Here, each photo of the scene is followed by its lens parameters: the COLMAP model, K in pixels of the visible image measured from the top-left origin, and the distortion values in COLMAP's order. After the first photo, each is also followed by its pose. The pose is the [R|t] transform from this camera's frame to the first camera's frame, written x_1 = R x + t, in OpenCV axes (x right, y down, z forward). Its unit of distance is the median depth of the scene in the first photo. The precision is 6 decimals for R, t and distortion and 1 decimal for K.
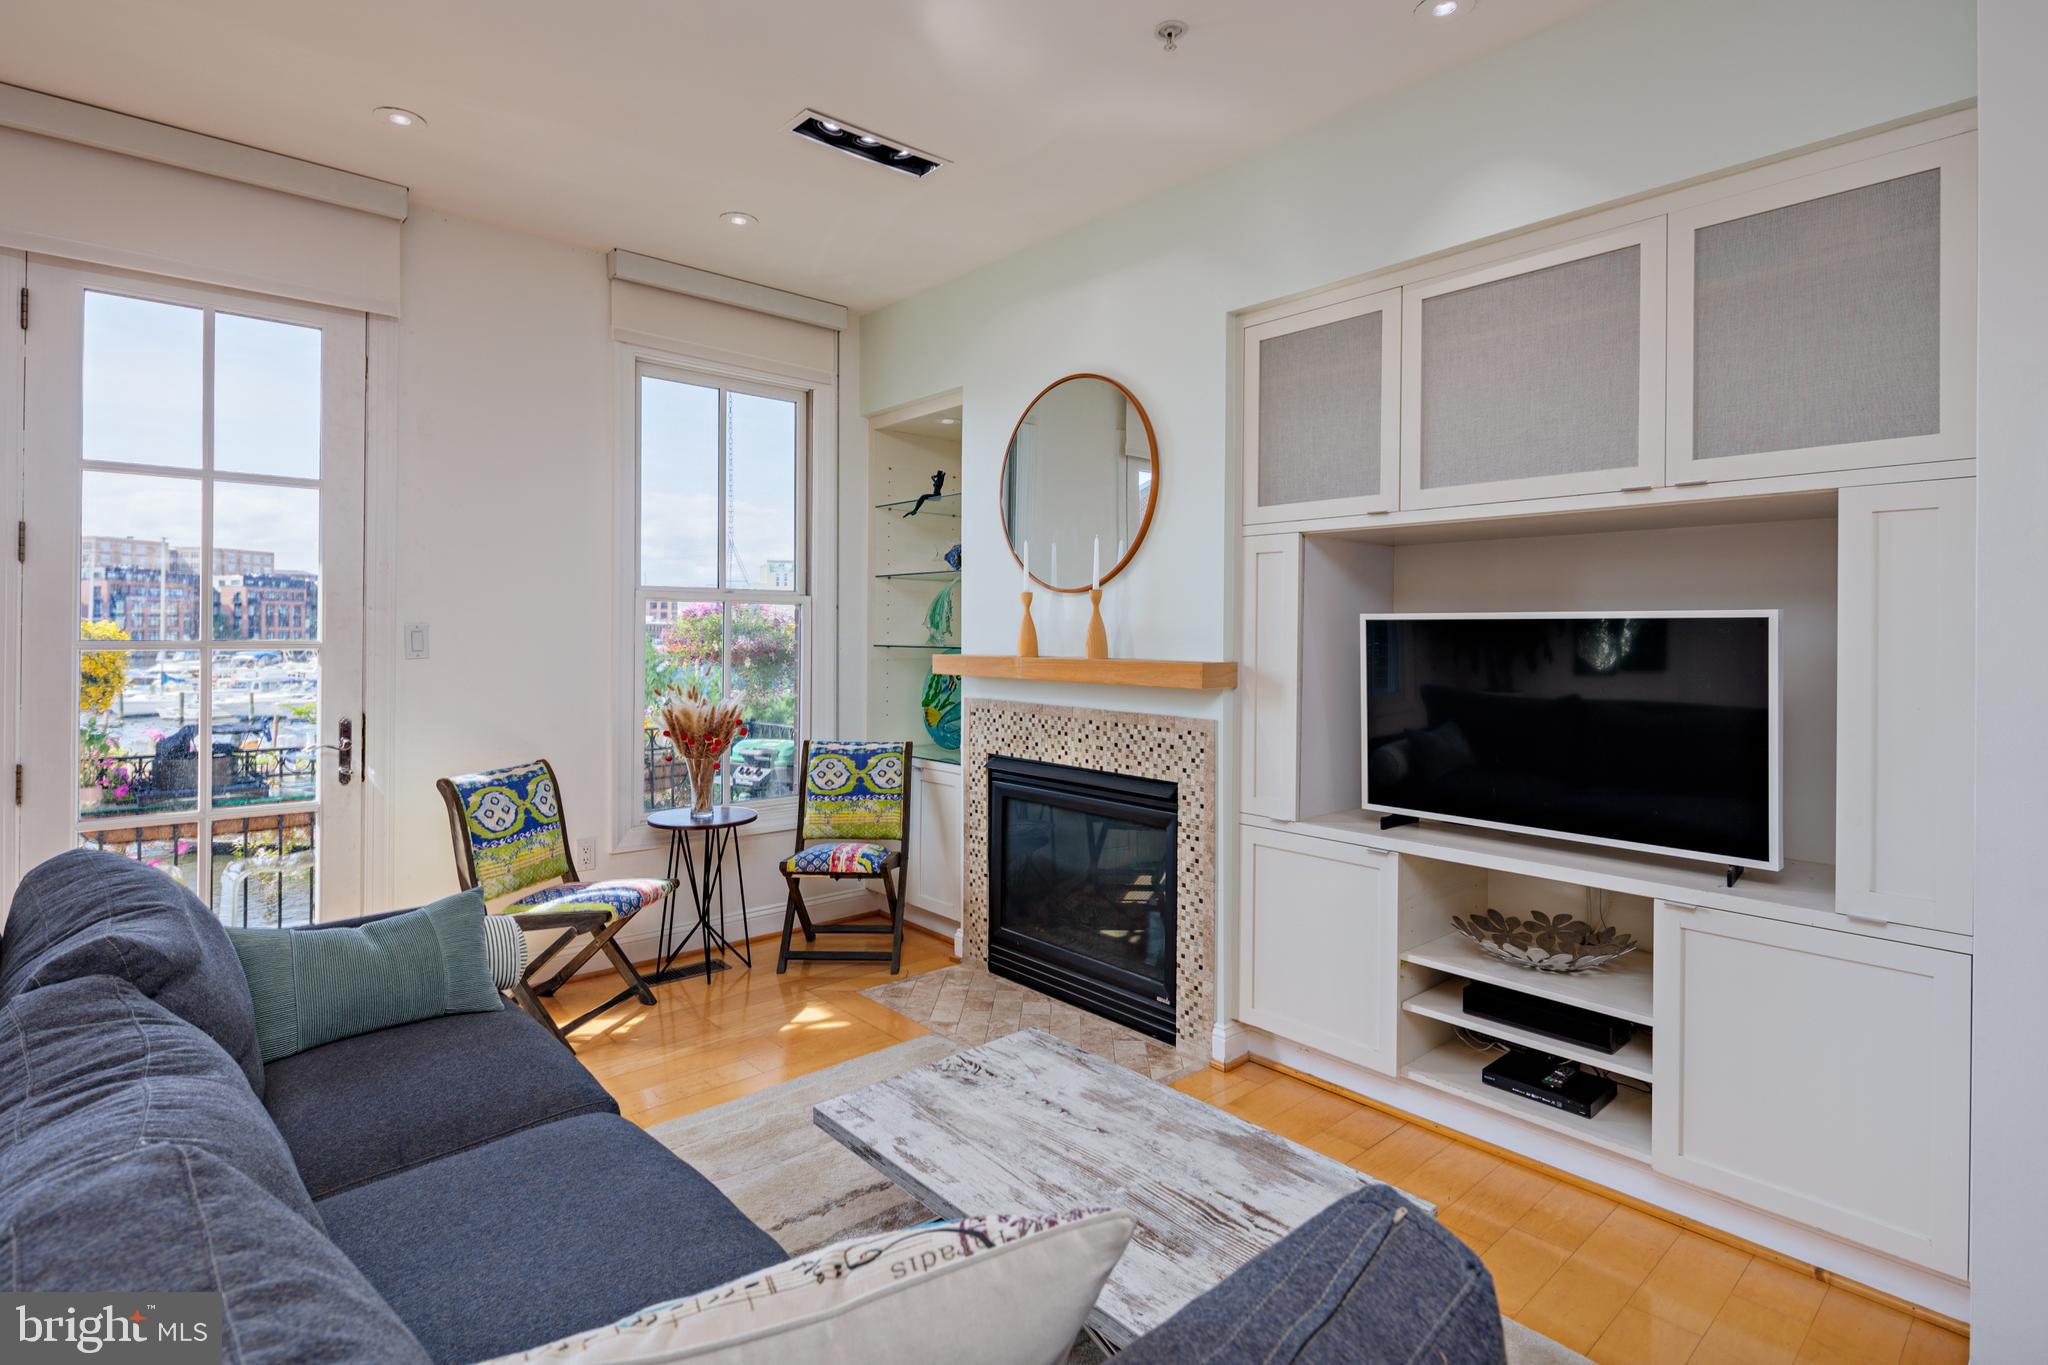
lens RADIAL K [[994.9, 0, 1023.2], [0, 994.9, 633.2], [0, 0, 1]] dist [0.004499, -0.004780]
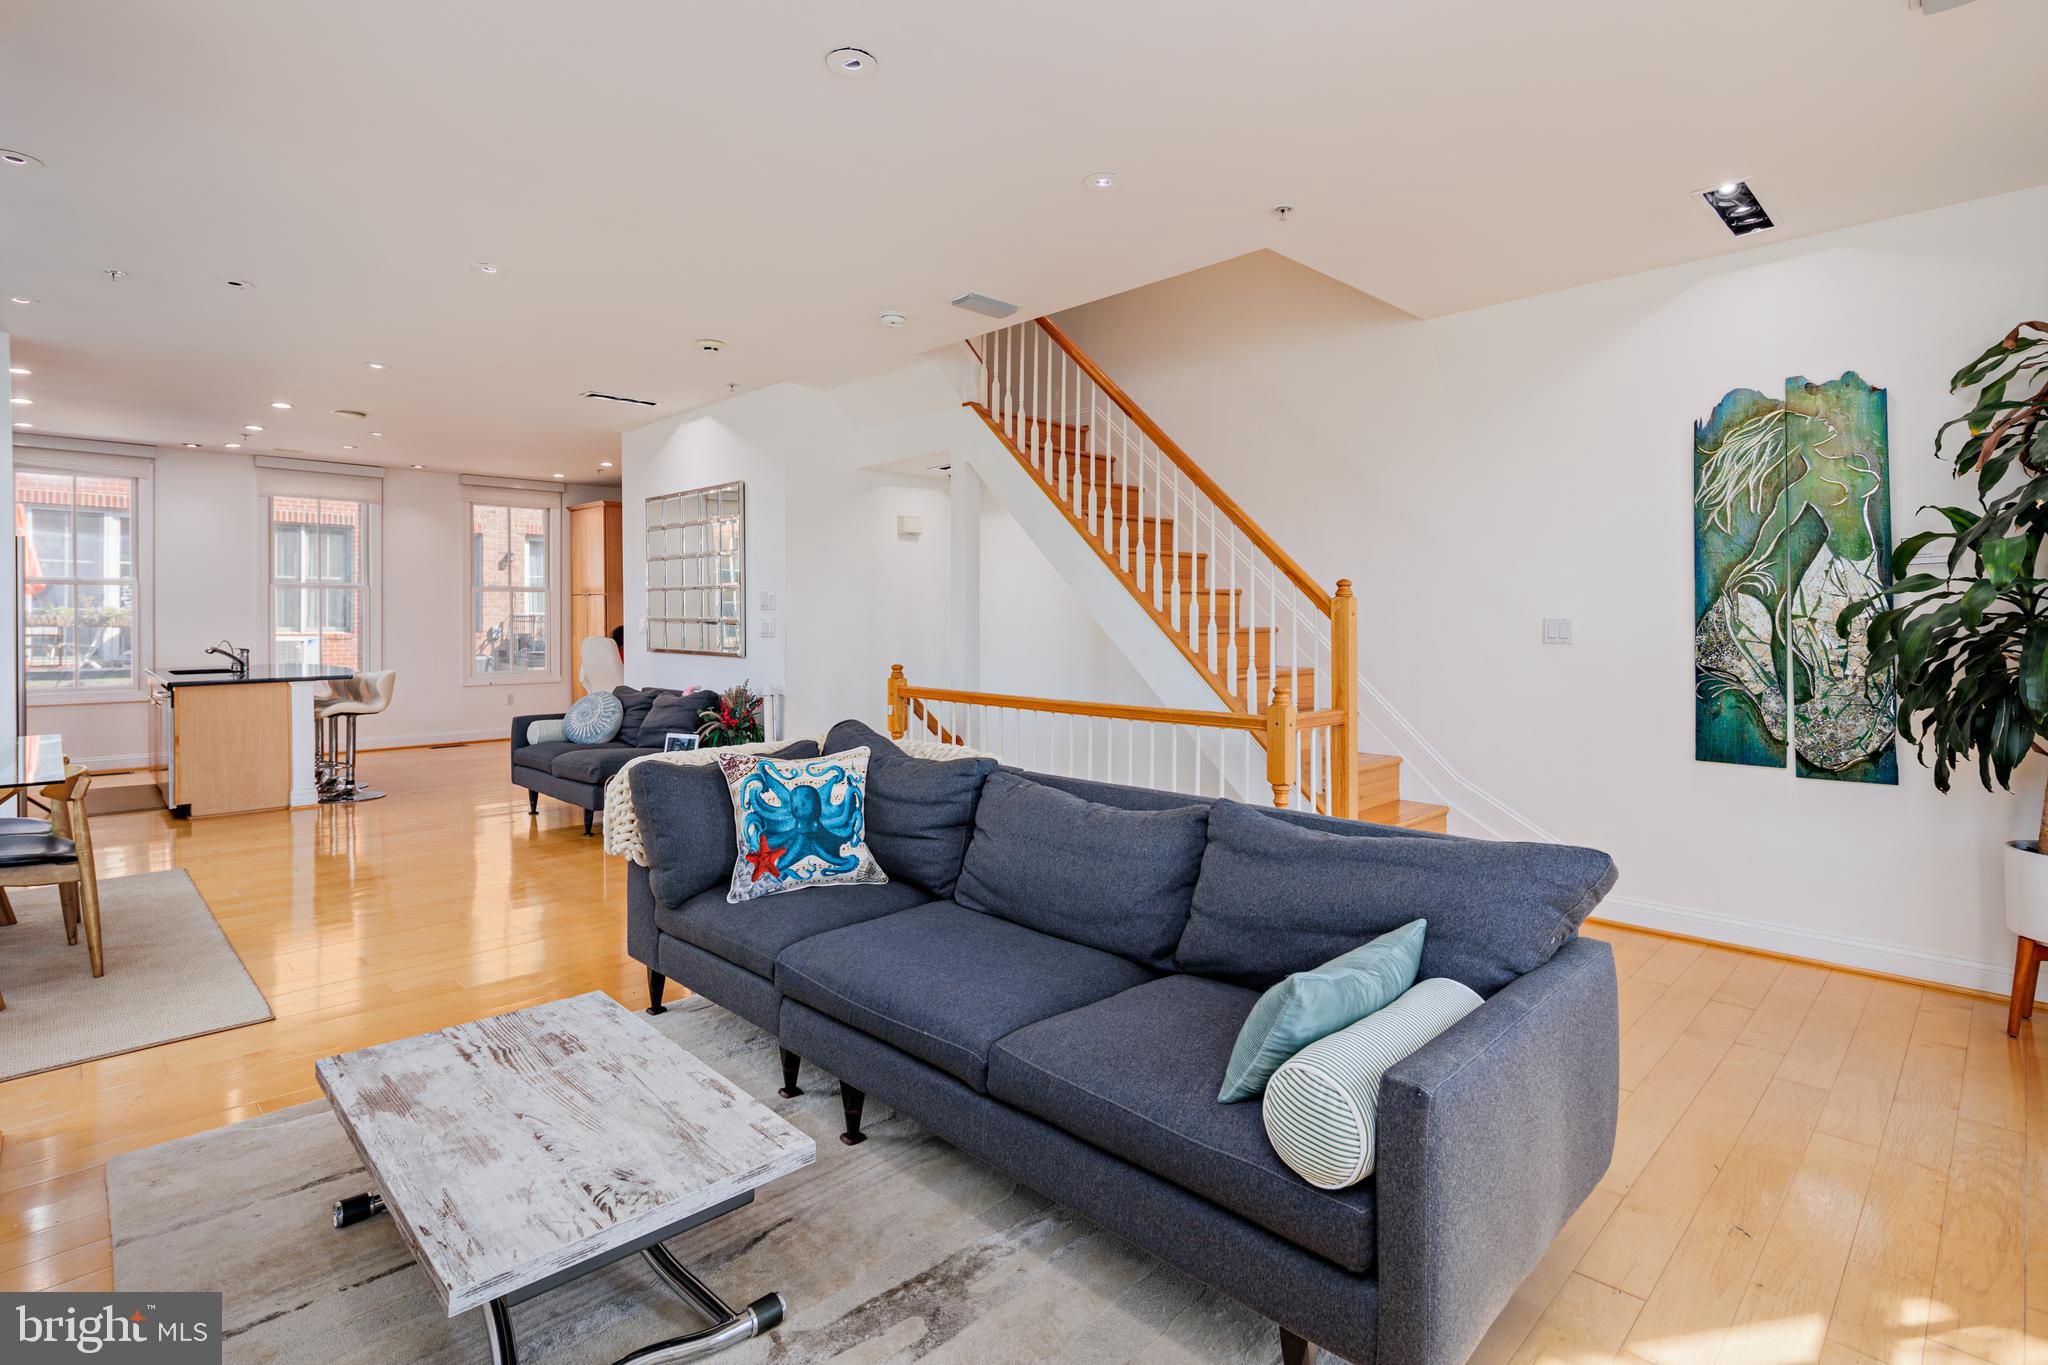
lens RADIAL K [[994.9, 0, 1025.7], [0, 994.9, 618.9], [0, 0, 1]] dist [0.004499, -0.004780]
pose [[-0.998795, -0.006798, -0.048610, -0.227484], [-0.006914, 0.999974, 0.002217, -0.001614], [0.048594, 0.002551, -0.998815, 1.226211]]
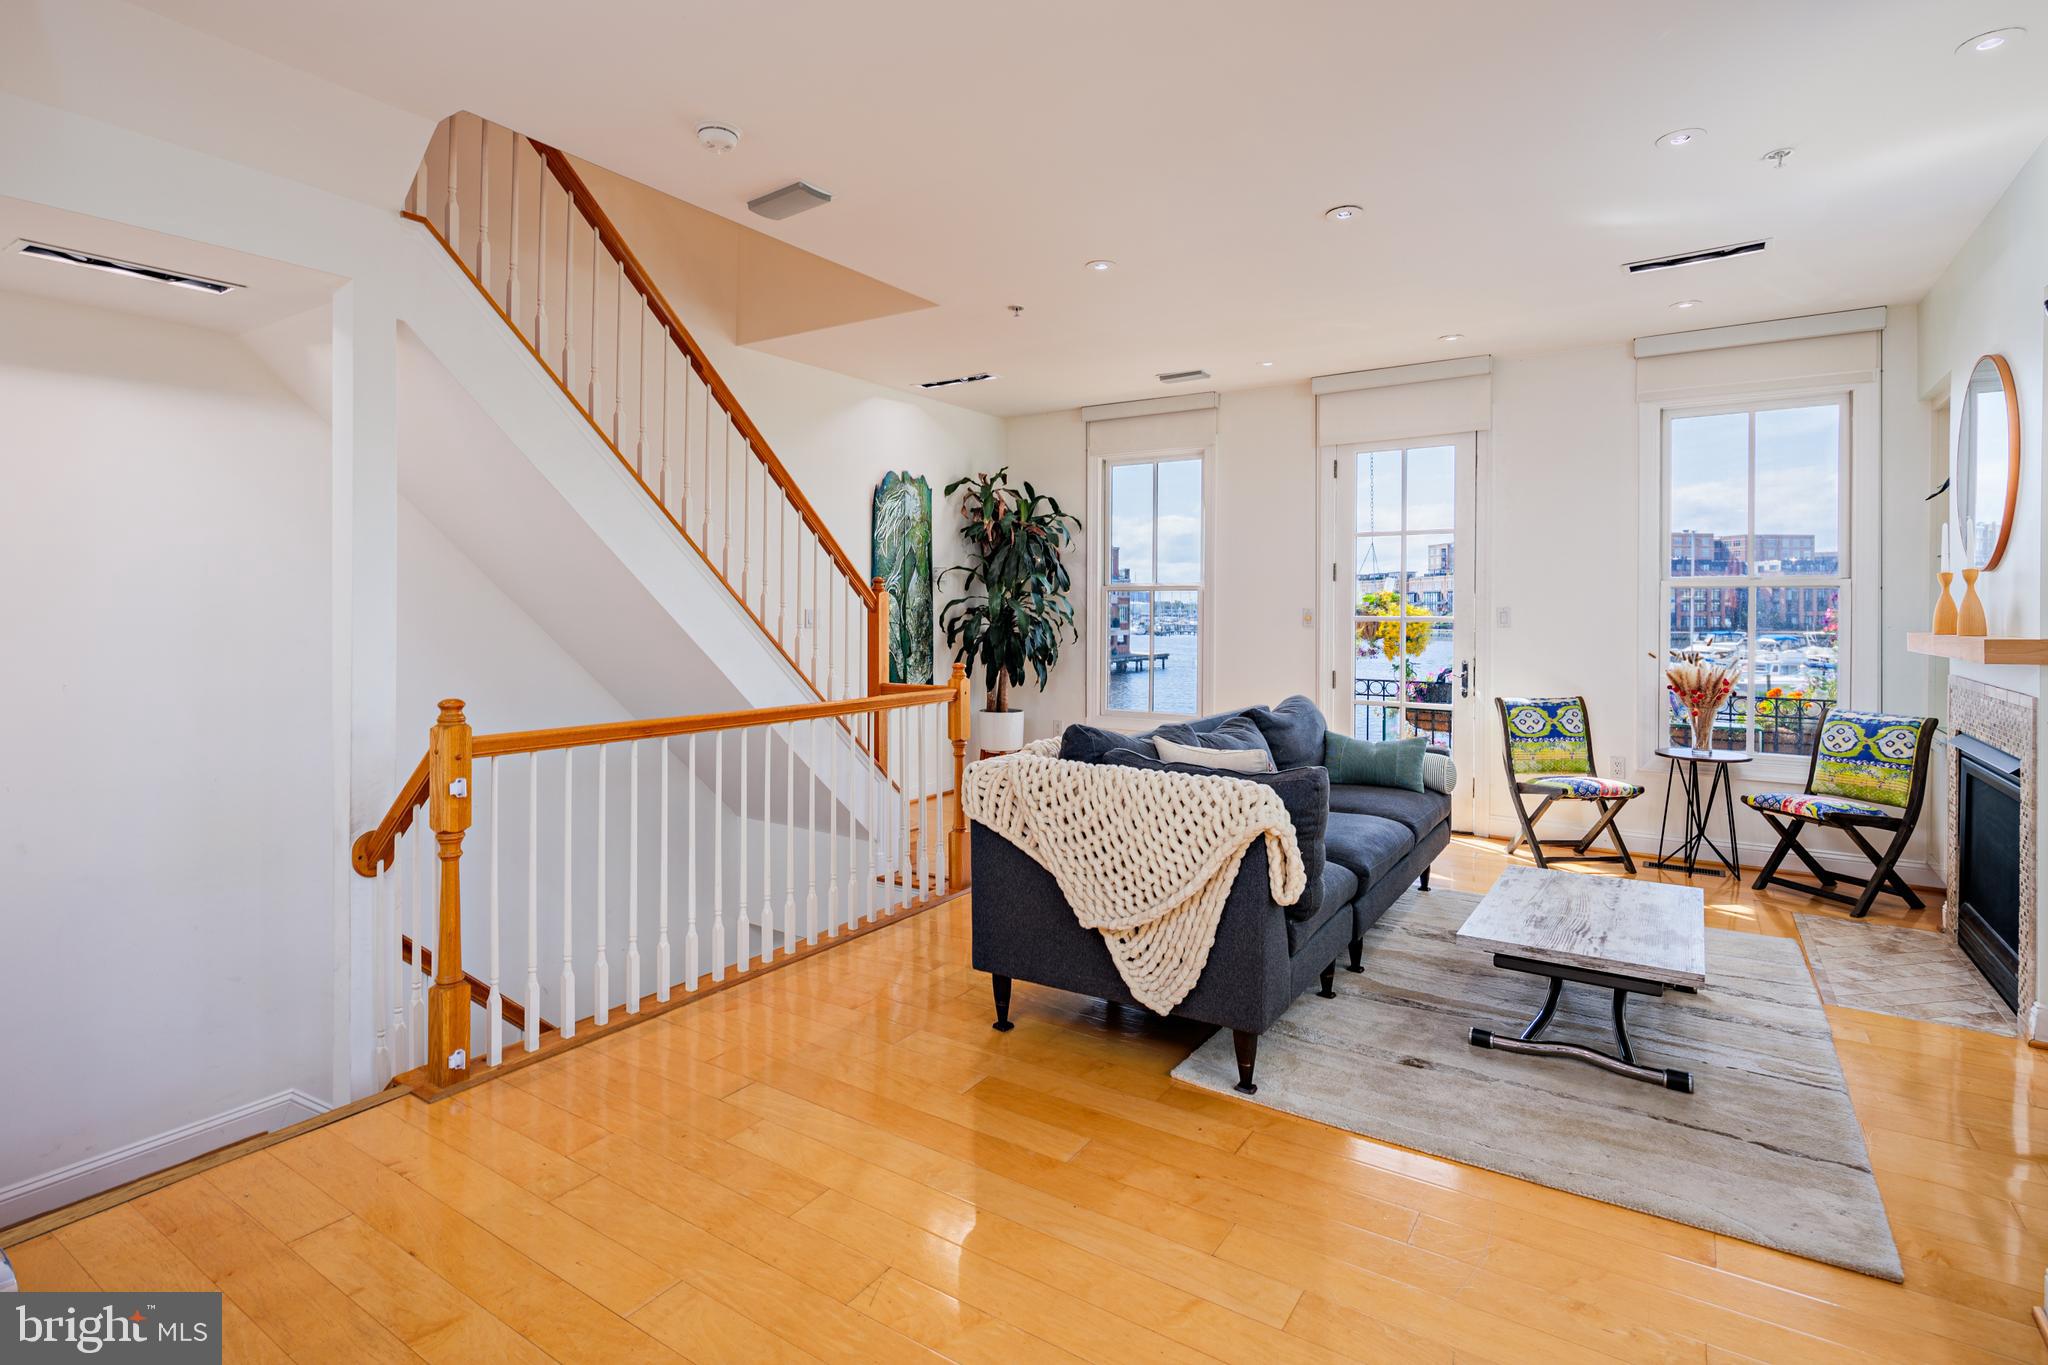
lens RADIAL K [[994.9, 0, 1012.1], [0, 994.9, 615.1], [0, 0, 1]] dist [0.004499, -0.004780]
pose [[0.240821, -0.001077, -0.970569, 0.881620], [-0.001419, 0.999998, -0.001462, 0.008082], [0.970568, 0.001730, 0.240819, -0.223978]]
